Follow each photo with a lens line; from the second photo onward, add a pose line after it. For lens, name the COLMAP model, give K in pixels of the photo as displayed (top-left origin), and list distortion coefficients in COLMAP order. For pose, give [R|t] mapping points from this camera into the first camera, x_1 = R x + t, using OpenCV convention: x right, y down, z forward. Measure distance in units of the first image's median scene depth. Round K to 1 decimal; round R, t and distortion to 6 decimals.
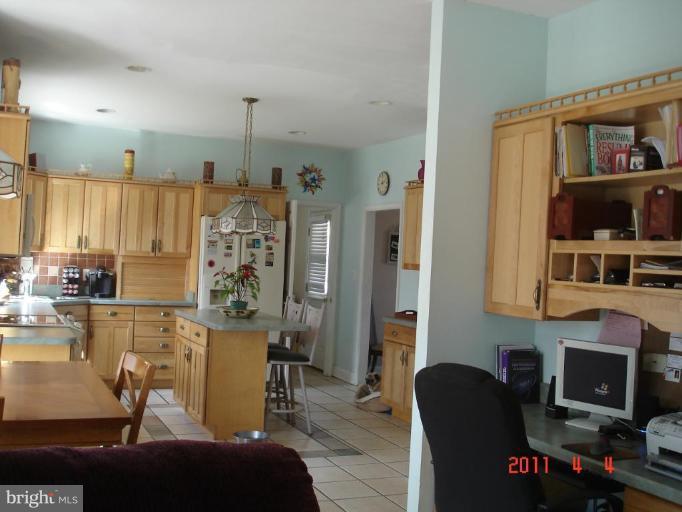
lens RADIAL K [[767.4, 0, 347.8], [0, 767.4, 252.4], [0, 0, 1]] dist [-0.101000, 0.000000]
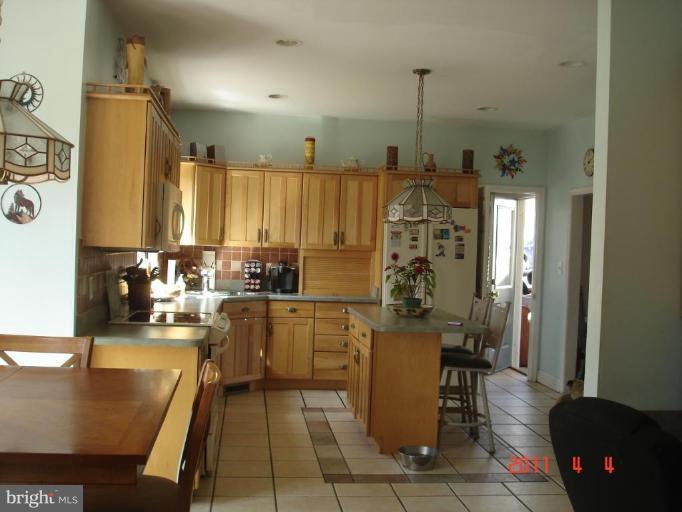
lens RADIAL K [[767.4, 0, 338.0], [0, 767.4, 257.2], [0, 0, 1]] dist [-0.101000, 0.000000]
pose [[0.950790, -0.007947, -0.309734, 0.042337], [0.012525, 0.999840, 0.012792, 0.002736], [0.309582, -0.016042, 0.950737, 0.100687]]
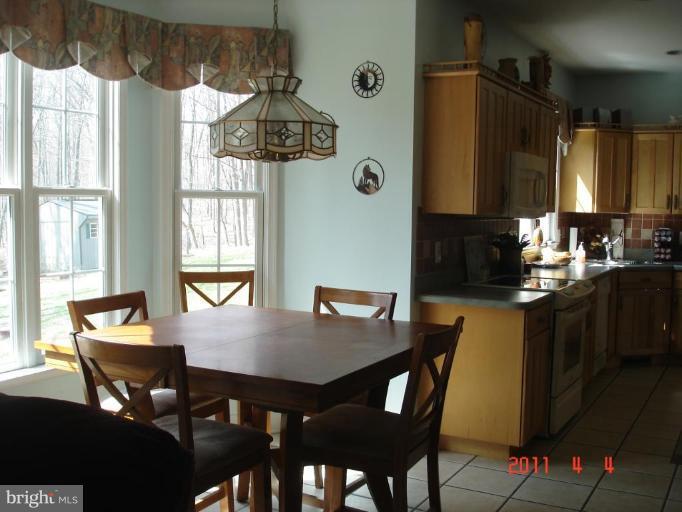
lens RADIAL K [[767.4, 0, 339.2], [0, 767.4, 260.9], [0, 0, 1]] dist [-0.101000, 0.000000]
pose [[0.588380, 0.024648, -0.808209, 0.141773], [0.020662, 0.998751, 0.045501, 0.007673], [0.808320, -0.043471, 0.587136, 0.145606]]
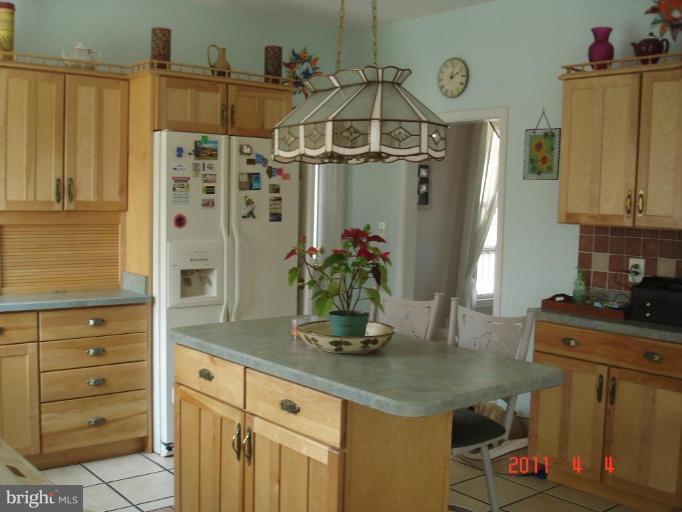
lens RADIAL K [[767.4, 0, 337.5], [0, 767.4, 258.9], [0, 0, 1]] dist [-0.101000, 0.000000]
pose [[0.967546, -0.041543, 0.249255, -0.206899], [0.018078, 0.995246, 0.095701, -0.007871], [-0.252046, -0.088089, 0.963698, 0.463817]]
